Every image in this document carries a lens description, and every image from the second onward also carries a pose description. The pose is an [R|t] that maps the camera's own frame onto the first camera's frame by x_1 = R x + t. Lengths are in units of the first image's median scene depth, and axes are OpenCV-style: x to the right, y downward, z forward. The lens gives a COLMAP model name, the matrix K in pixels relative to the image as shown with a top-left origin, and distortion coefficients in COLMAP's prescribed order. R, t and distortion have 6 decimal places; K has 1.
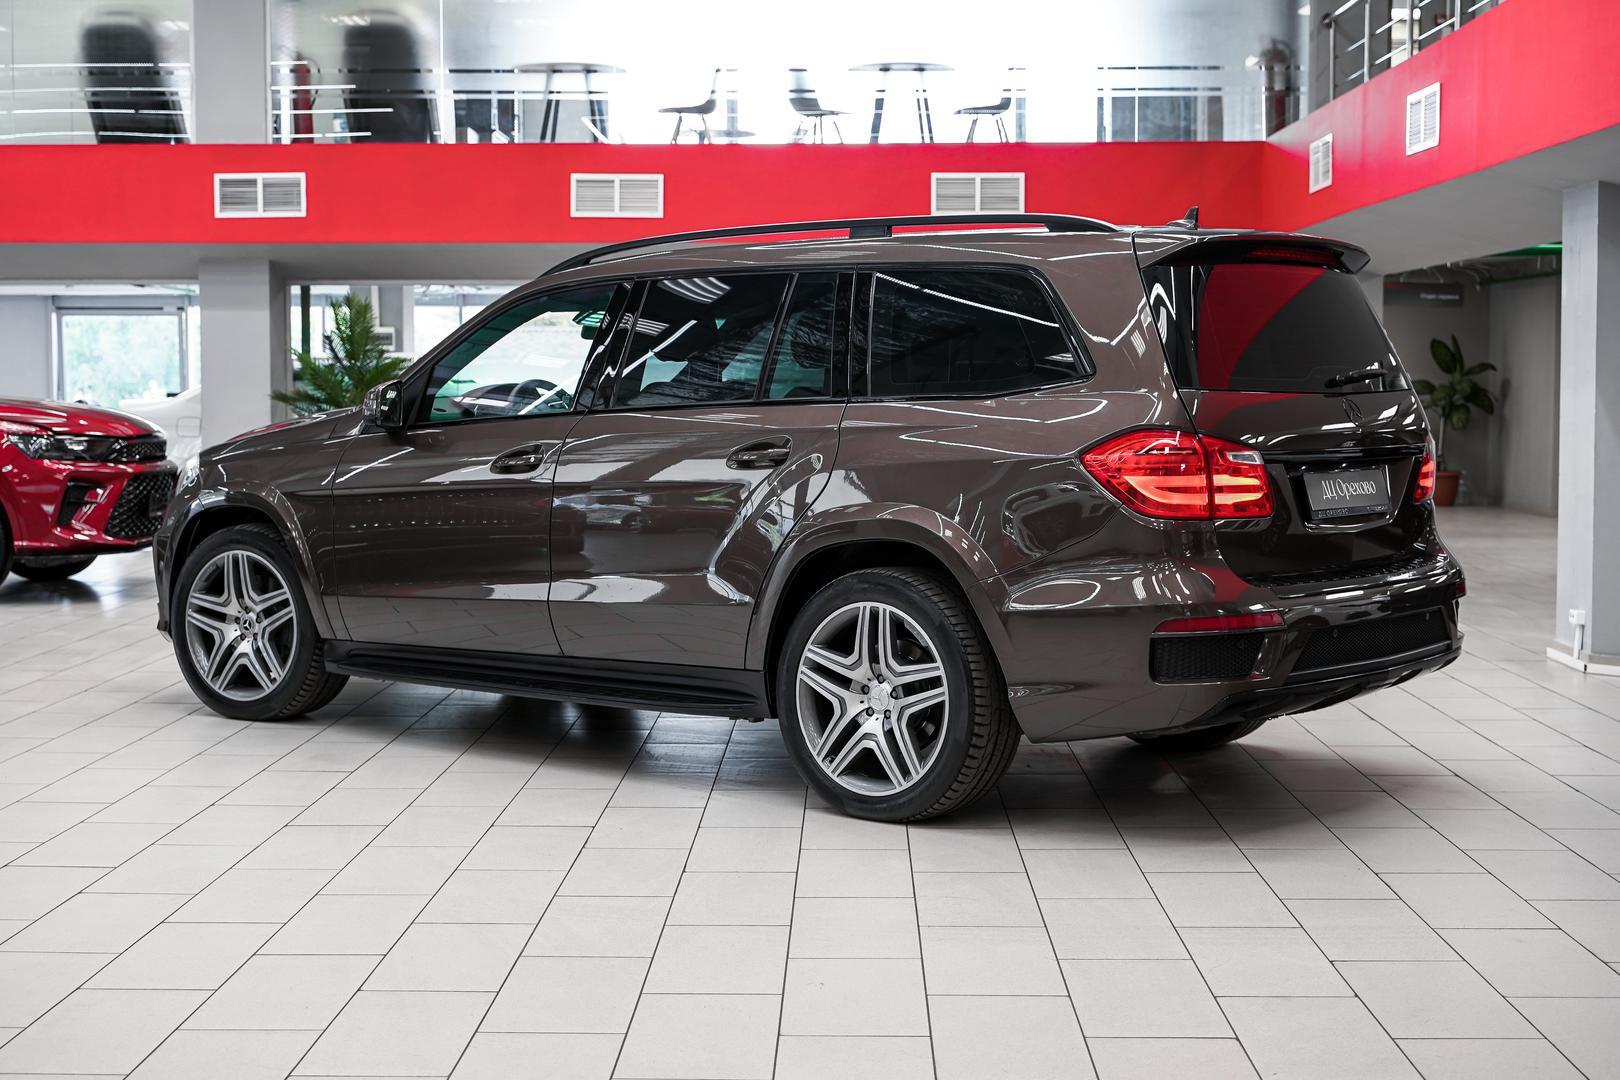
lens RADIAL K [[2277.3, 0, 795.3], [0, 2277.3, 531.6], [0, 0, 1]] dist [-0.004665, 0.000000]
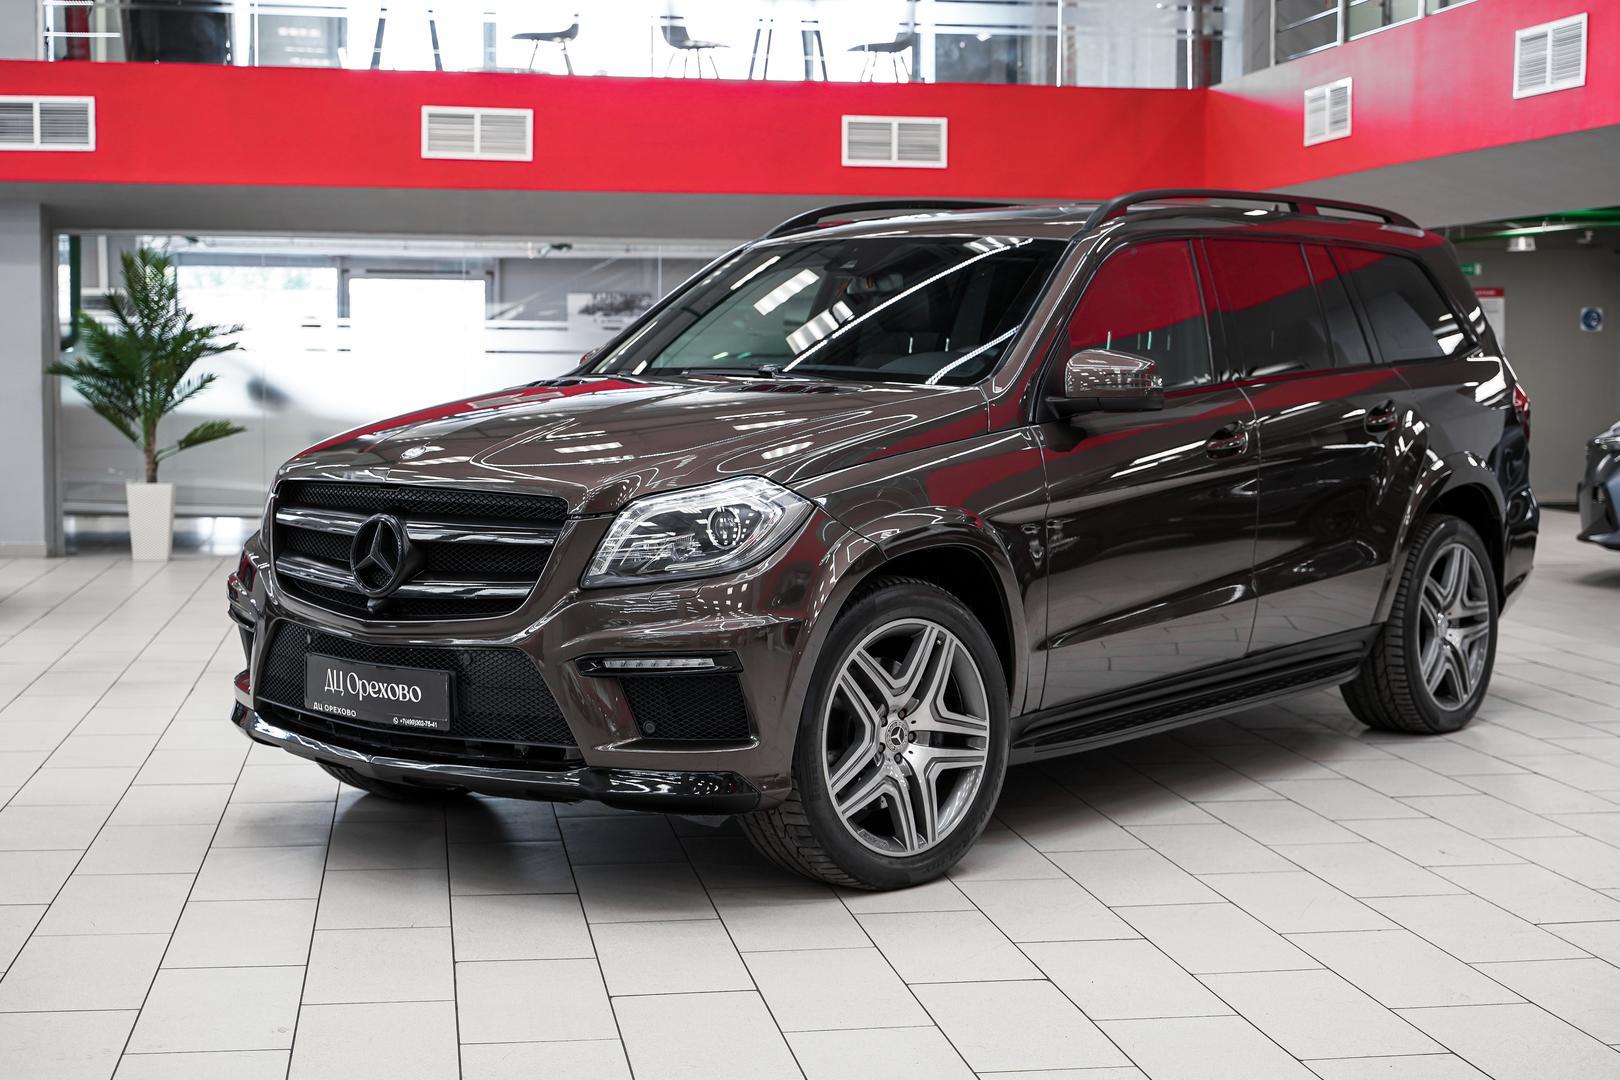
lens RADIAL K [[2339.1, 0, 804.1], [0, 2339.1, 551.1], [0, 0, 1]] dist [-0.013005, 0.000000]
pose [[0.982967, -0.009393, 0.183543, -0.114509], [0.006339, 0.999832, 0.017216, -0.006433], [-0.183674, -0.015759, 0.982861, 0.117423]]
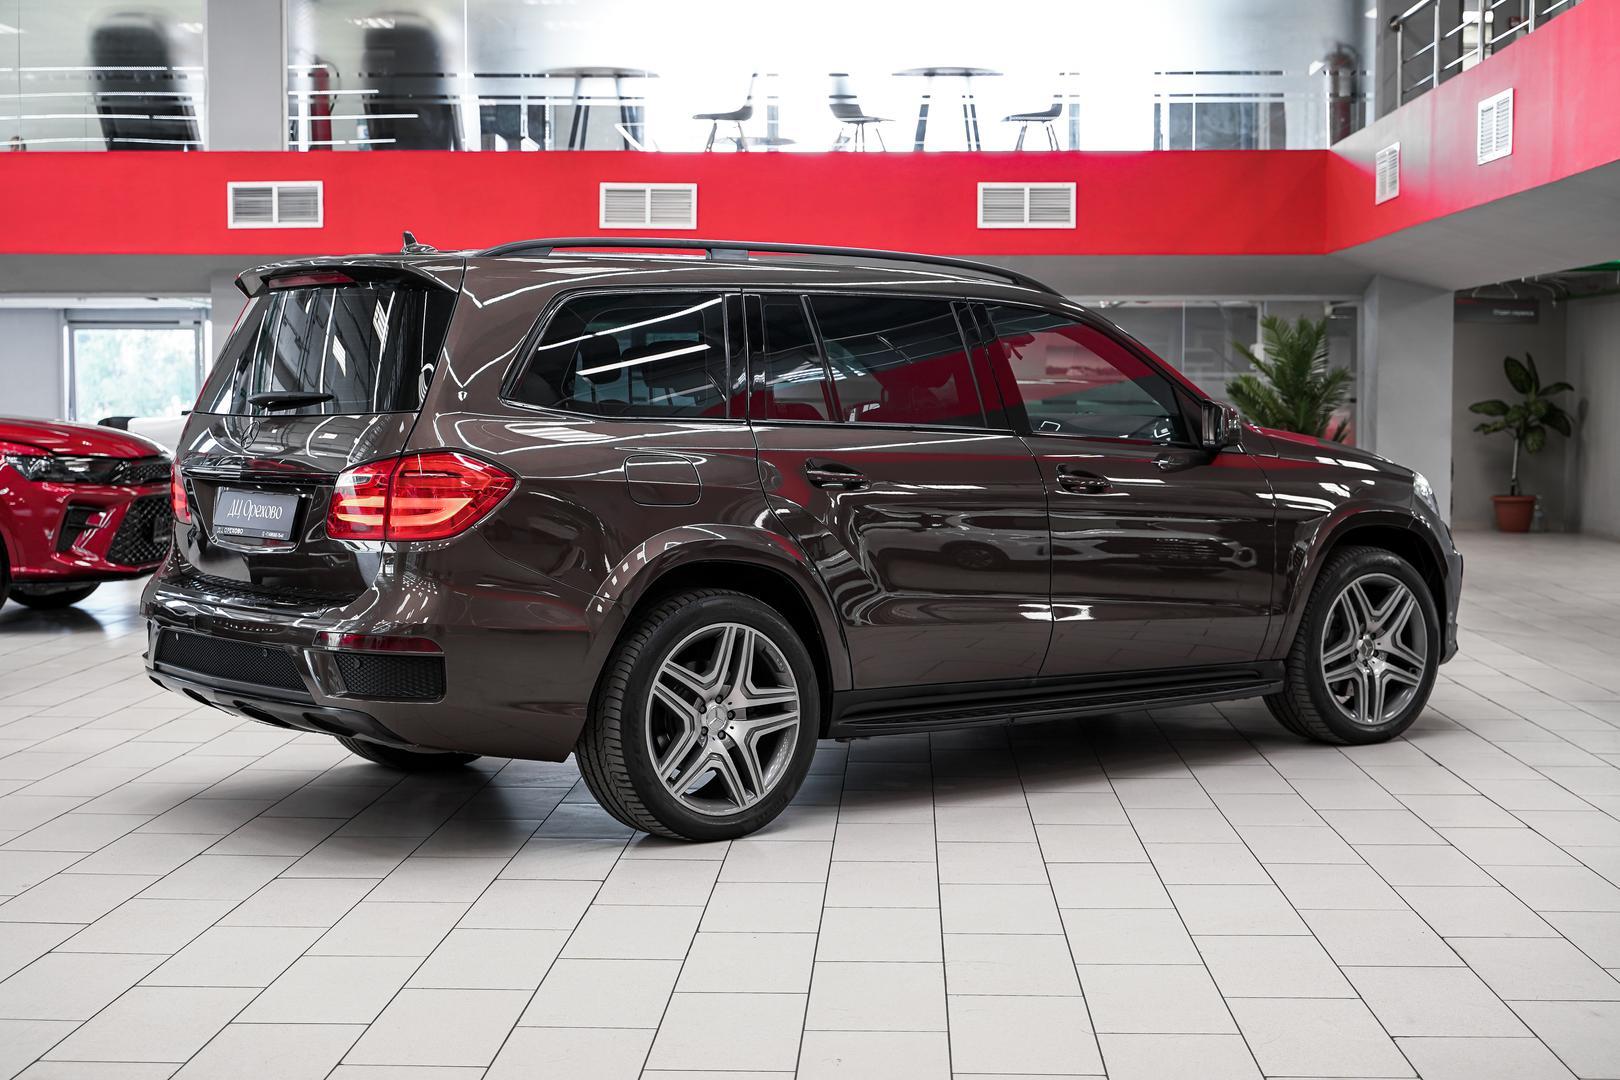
lens RADIAL K [[2364.2, 0, 817.1], [0, 2364.2, 531.1], [0, 0, 1]] dist [-0.001010, 0.000000]
pose [[0.999934, 0.003036, -0.011095, 0.003705], [-0.003144, 0.999949, -0.009649, -0.001926], [0.011065, 0.009683, 0.999892, 0.011106]]
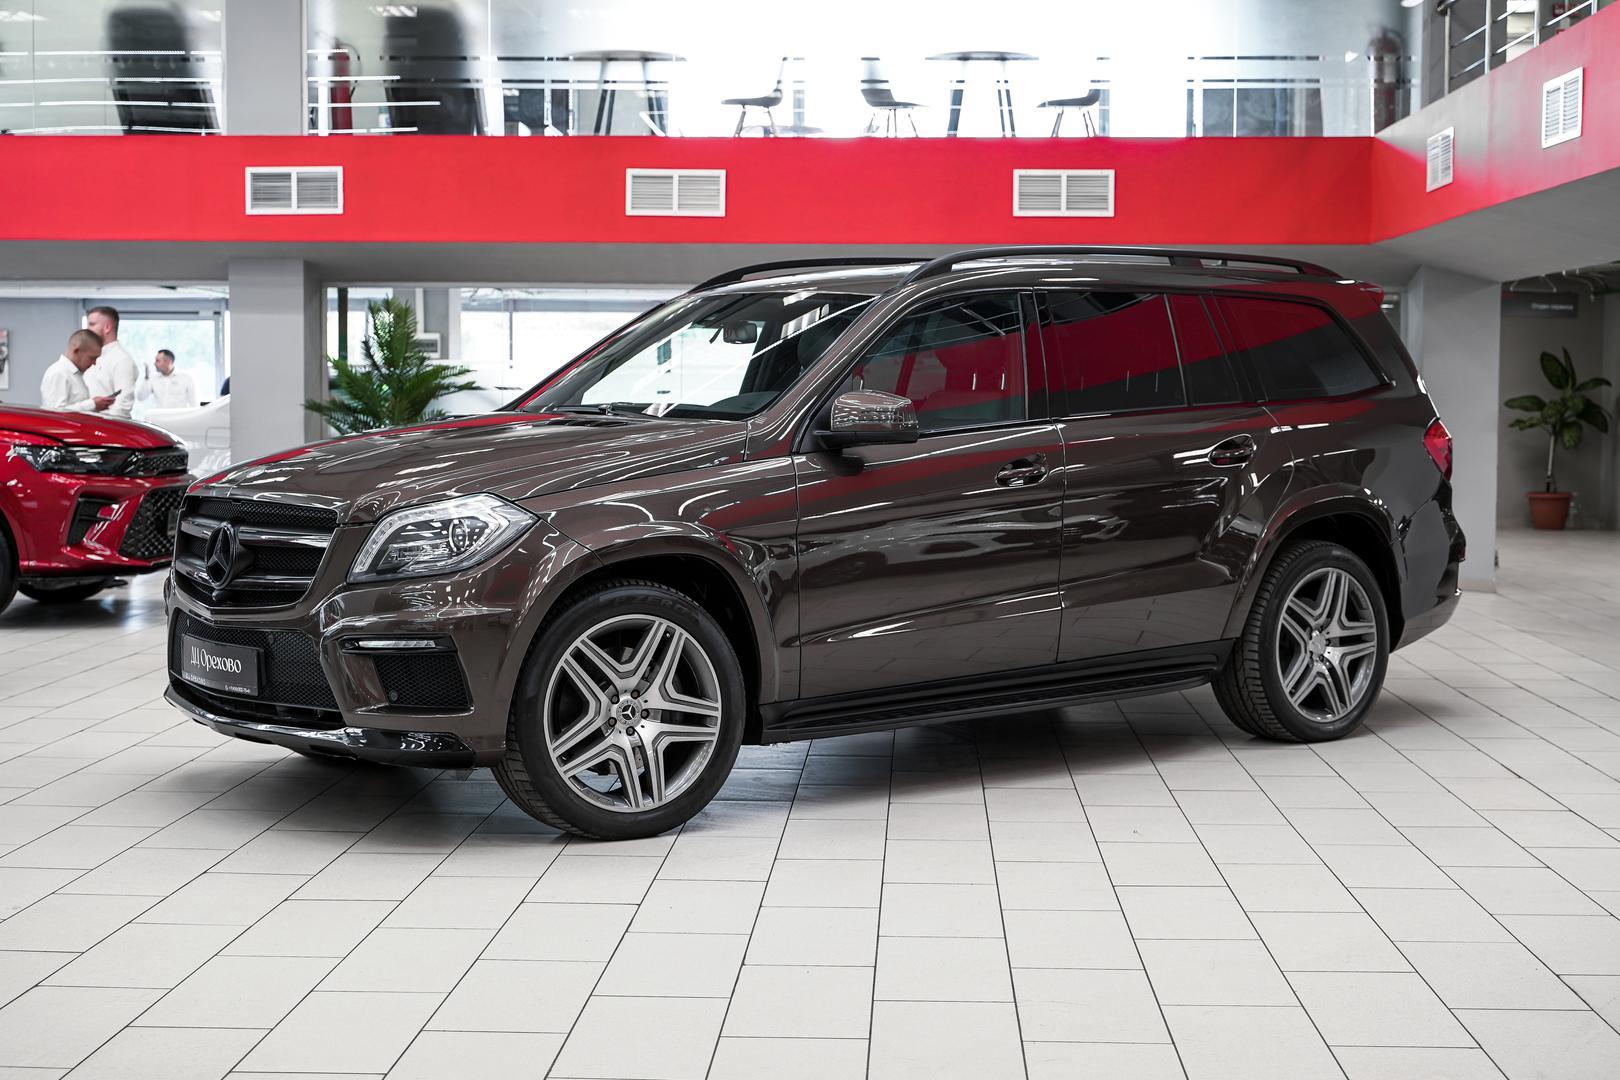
lens RADIAL K [[2339.1, 0, 820.2], [0, 2339.1, 544.1], [0, 0, 1]] dist [-0.013005, 0.000000]
pose [[0.999841, 0.006660, -0.016537, -0.002314], [-0.006686, 0.999976, -0.001541, -0.002644], [0.016526, 0.001652, 0.999862, 0.043624]]
